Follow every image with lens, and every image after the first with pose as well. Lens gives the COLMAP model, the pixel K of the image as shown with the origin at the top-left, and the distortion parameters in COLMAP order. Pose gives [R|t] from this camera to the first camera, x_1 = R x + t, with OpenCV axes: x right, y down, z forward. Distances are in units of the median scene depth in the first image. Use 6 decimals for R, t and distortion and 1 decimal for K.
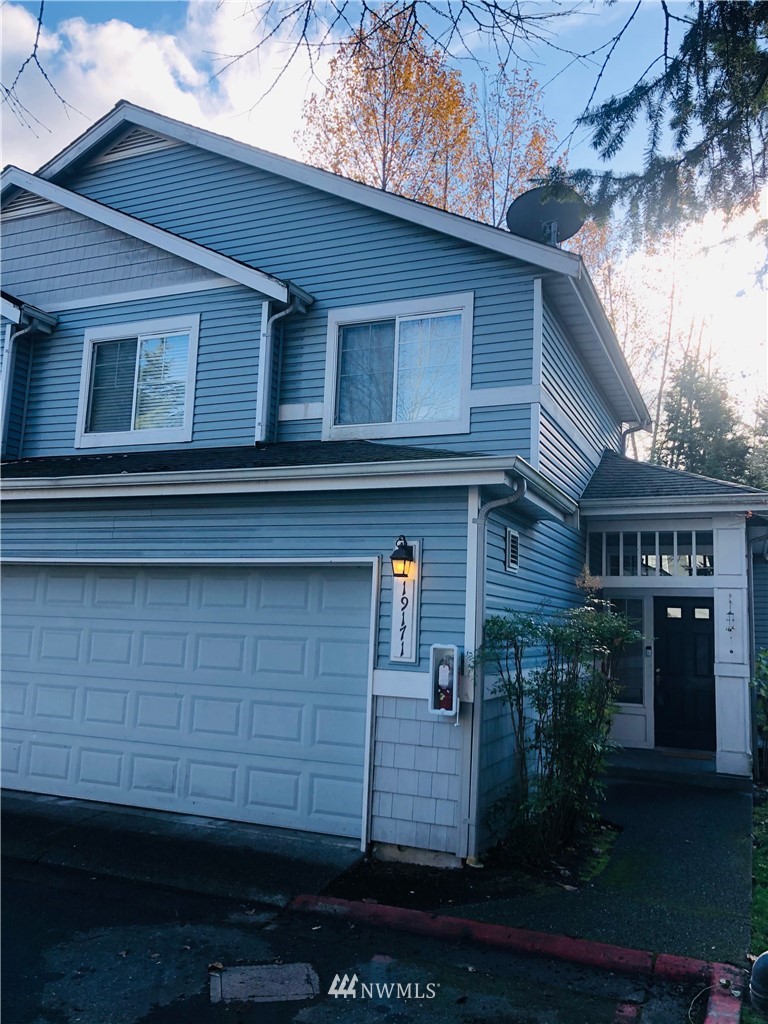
lens RADIAL K [[823.7, 0, 388.6], [0, 823.7, 507.8], [0, 0, 1]] dist [-0.001230, -0.010782]
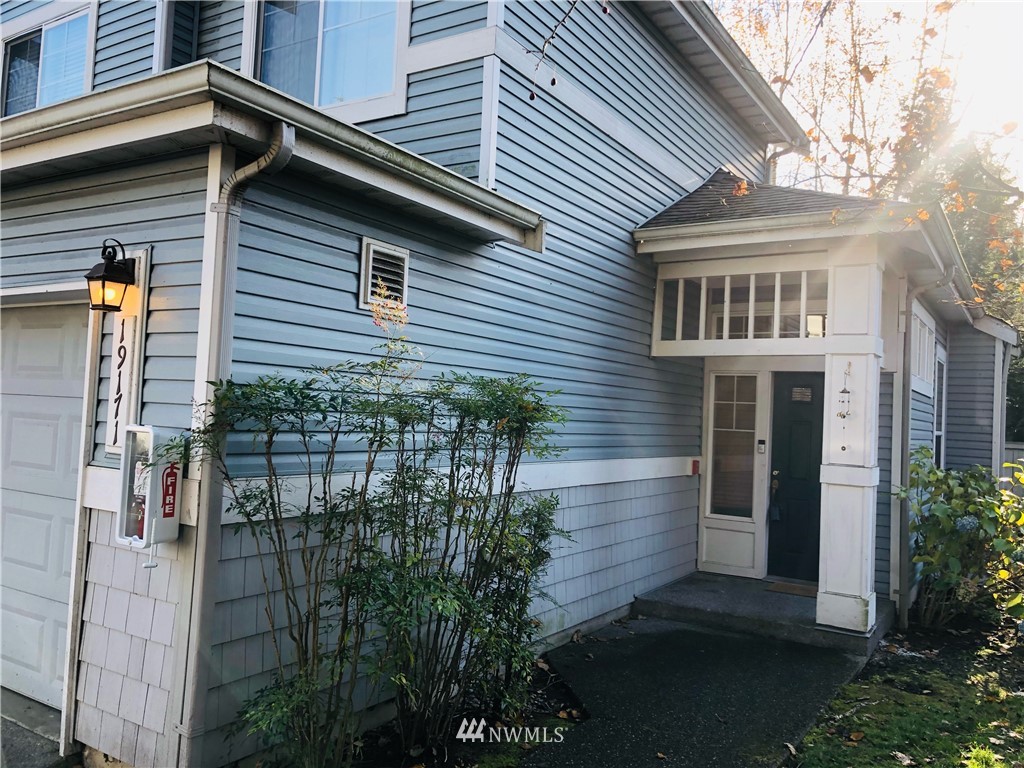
lens RADIAL K [[823.7, 0, 510.2], [0, 823.7, 385.5], [0, 0, 1]] dist [-0.001230, -0.010782]
pose [[0.986753, 0.004160, -0.162174, 0.316565], [0.012256, 0.994903, 0.100092, 0.066086], [0.161764, -0.100754, 0.981673, 0.377469]]
